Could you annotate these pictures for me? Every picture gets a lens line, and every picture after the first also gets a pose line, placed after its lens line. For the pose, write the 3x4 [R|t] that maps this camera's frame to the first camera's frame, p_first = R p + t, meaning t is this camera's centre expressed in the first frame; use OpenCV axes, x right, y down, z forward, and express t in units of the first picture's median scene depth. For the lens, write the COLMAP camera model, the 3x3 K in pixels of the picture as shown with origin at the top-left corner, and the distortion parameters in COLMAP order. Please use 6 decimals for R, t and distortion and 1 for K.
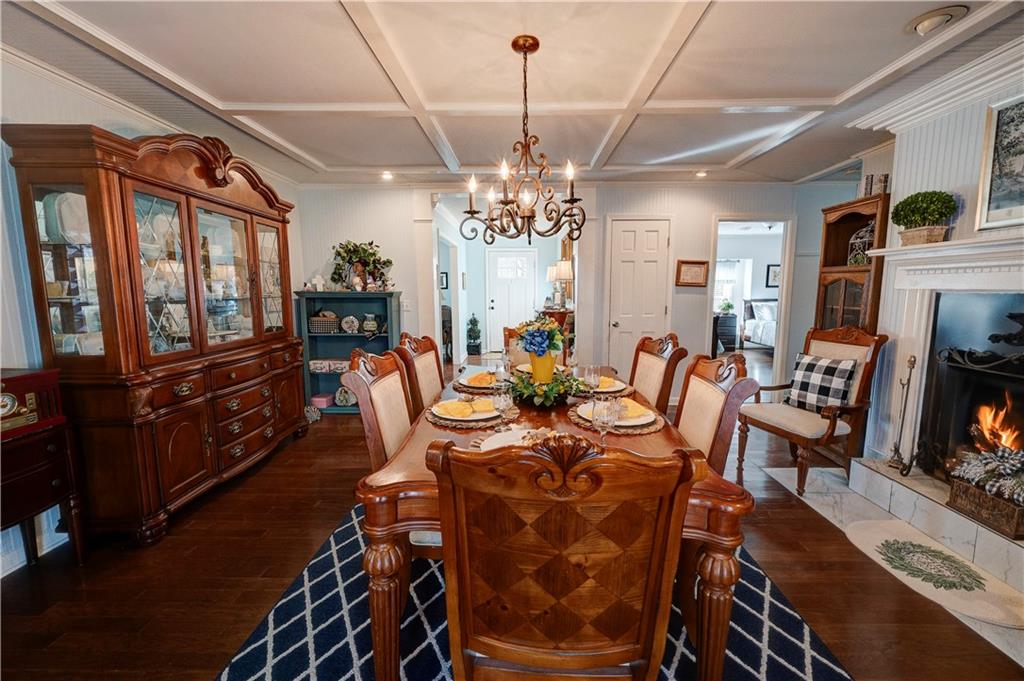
lens RADIAL K [[411.1, 0, 516.3], [0, 411.1, 340.1], [0, 0, 1]] dist [-0.002523, -0.000160]
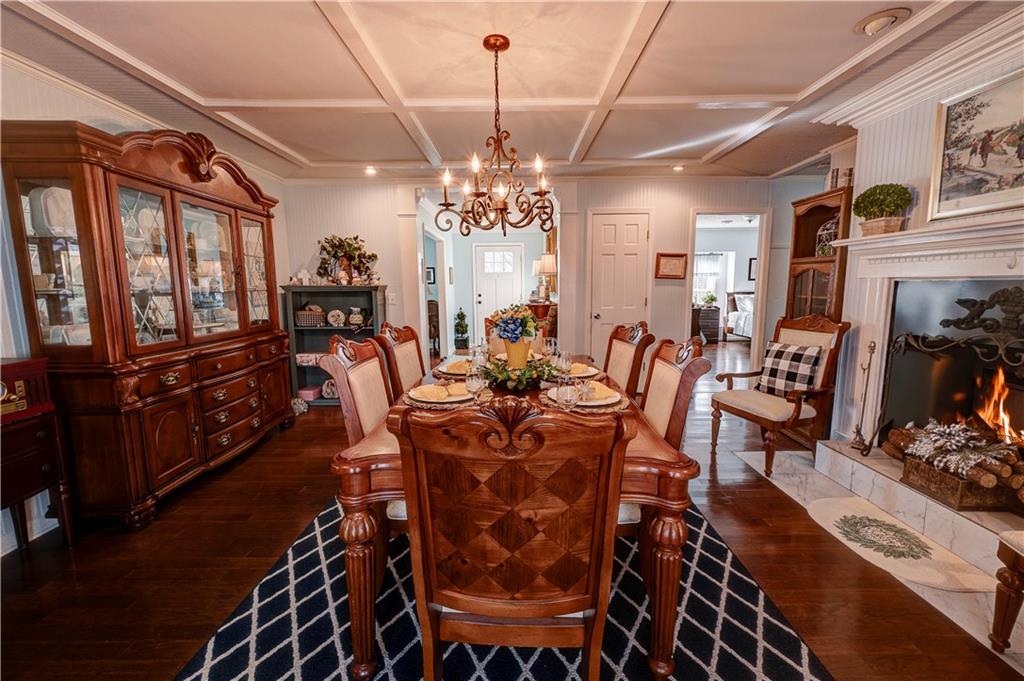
lens RADIAL K [[411.1, 0, 513.0], [0, 411.1, 339.1], [0, 0, 1]] dist [-0.002523, -0.000160]
pose [[0.999898, -0.006964, 0.012476, 0.038140], [0.006882, 0.999955, 0.006536, 0.020884], [-0.012521, -0.006450, 0.999901, -0.039740]]
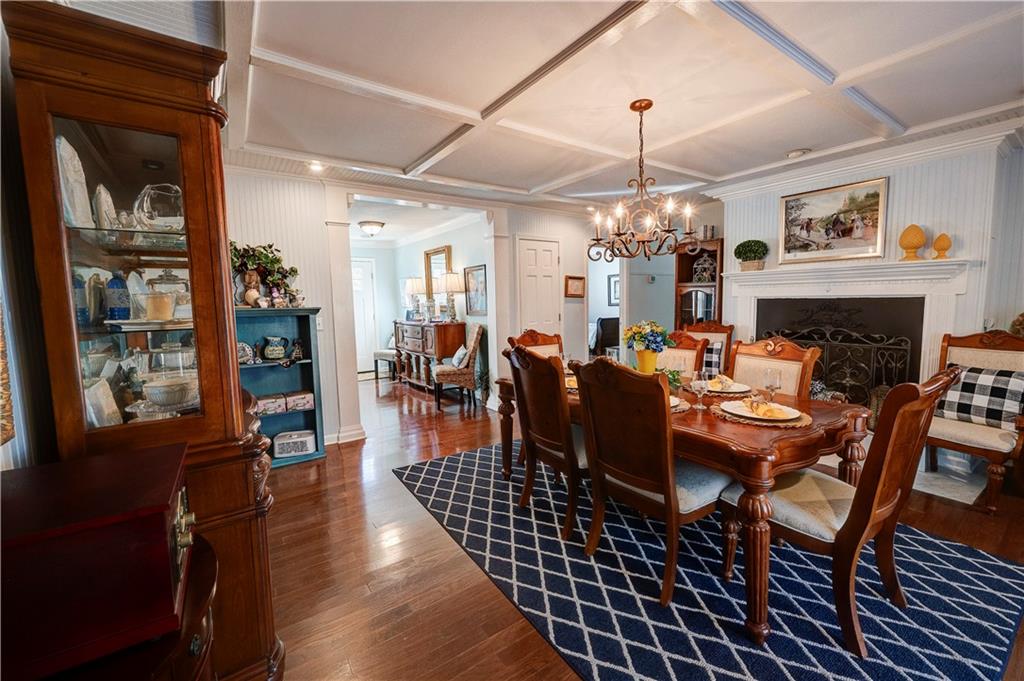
lens RADIAL K [[411.1, 0, 526.3], [0, 411.1, 342.2], [0, 0, 1]] dist [-0.002523, -0.000160]
pose [[0.808006, -0.074344, 0.584464, -0.836872], [0.088584, 0.996060, 0.004234, -0.028849], [-0.582476, 0.048353, 0.811408, 0.184532]]
